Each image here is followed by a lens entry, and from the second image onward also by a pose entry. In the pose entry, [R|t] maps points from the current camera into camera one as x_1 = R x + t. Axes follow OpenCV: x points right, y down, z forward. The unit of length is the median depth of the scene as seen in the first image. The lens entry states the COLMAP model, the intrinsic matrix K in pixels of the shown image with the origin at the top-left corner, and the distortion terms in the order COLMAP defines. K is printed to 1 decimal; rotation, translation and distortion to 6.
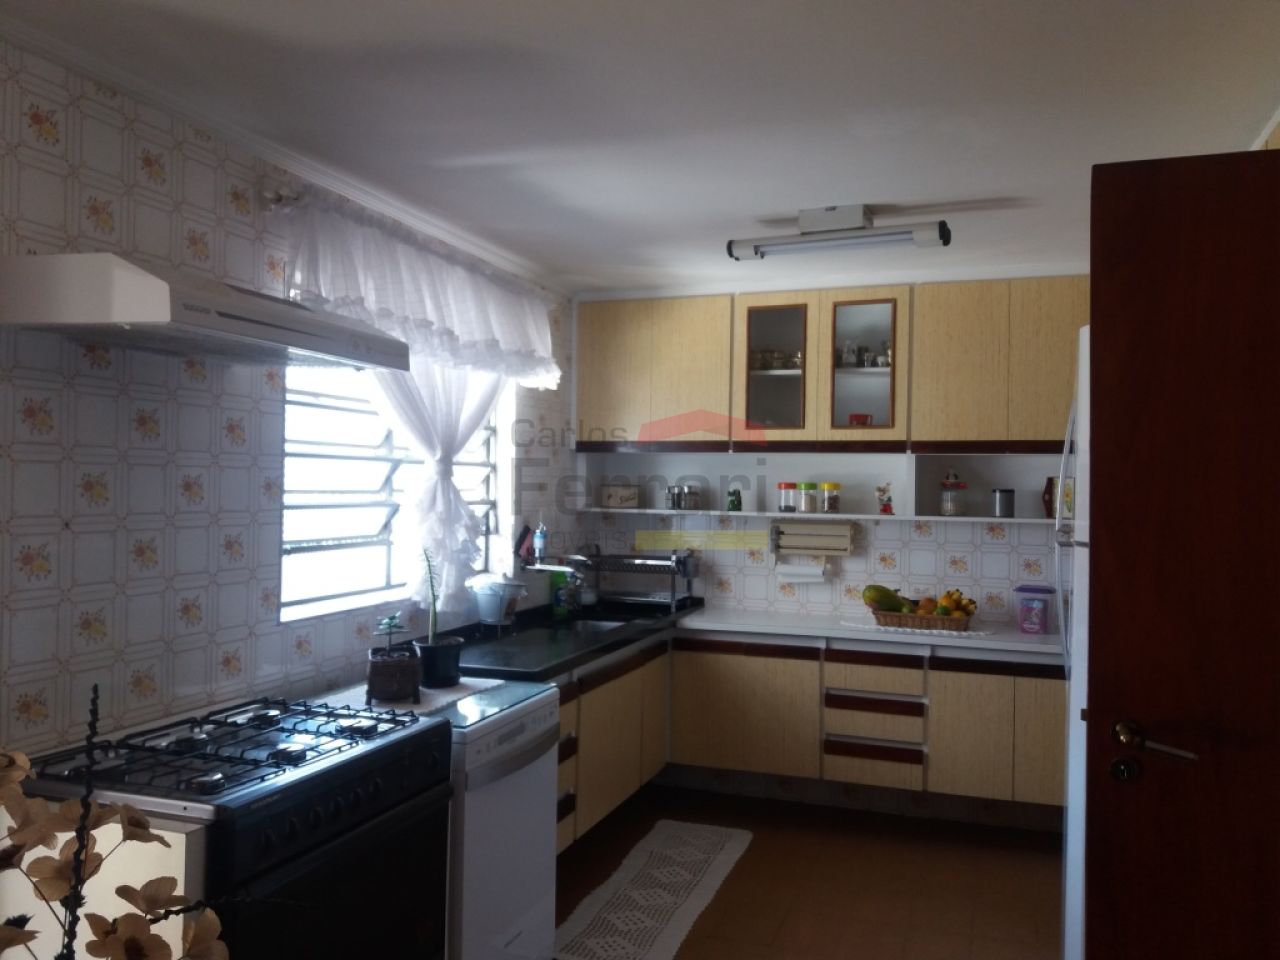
lens RADIAL K [[1050.6, 0, 639.3], [0, 1050.6, 483.0], [0, 0, 1]] dist [0.166489, -0.006174]
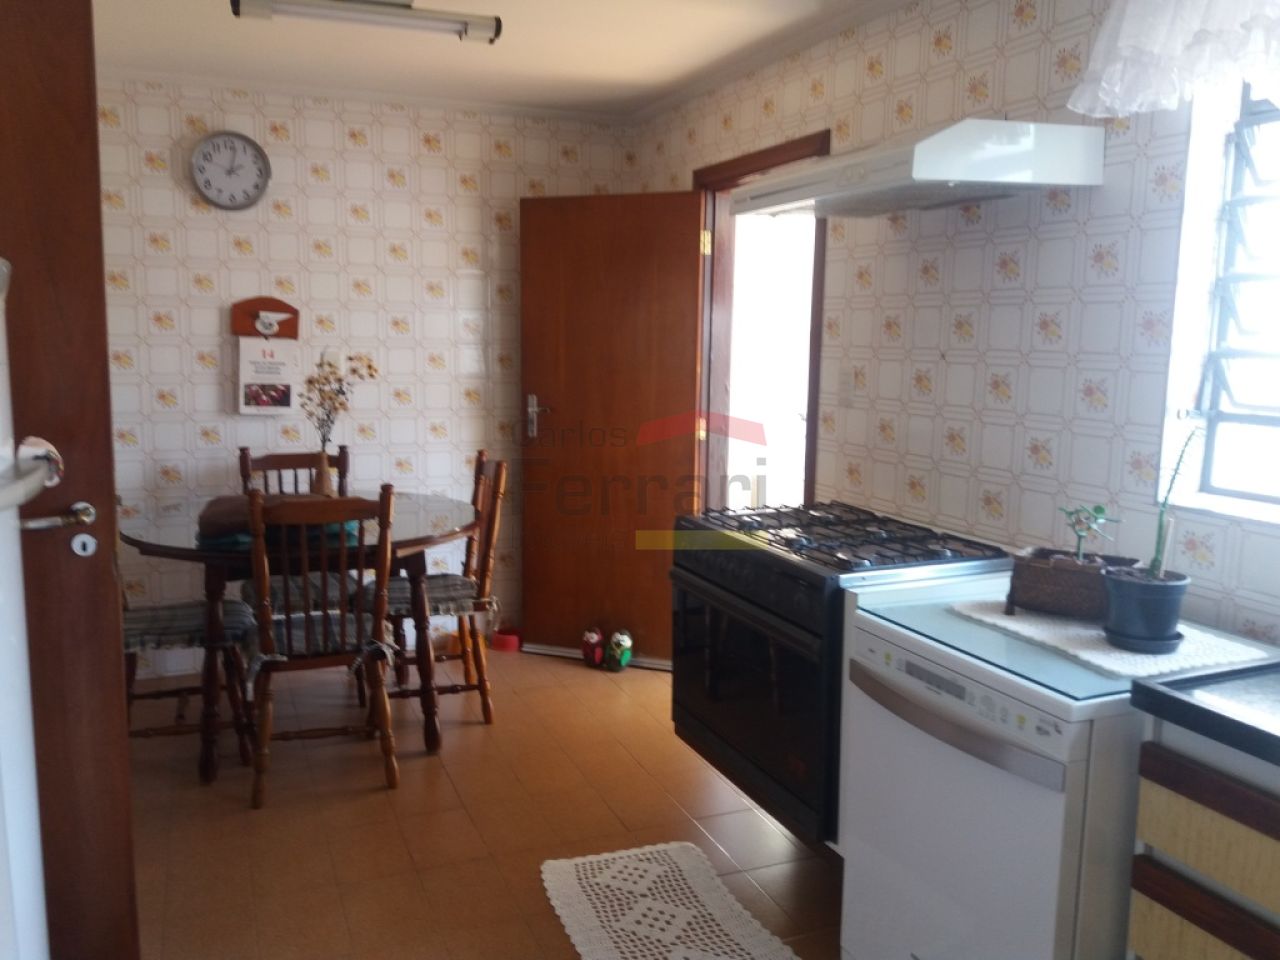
lens RADIAL K [[1050.6, 0, 637.8], [0, 1050.6, 476.3], [0, 0, 1]] dist [0.166489, -0.006174]
pose [[-0.742982, 0.073634, -0.665248, 0.546503], [-0.019939, 0.991054, 0.131966, 0.018568], [0.669014, 0.111313, -0.734867, 1.568711]]
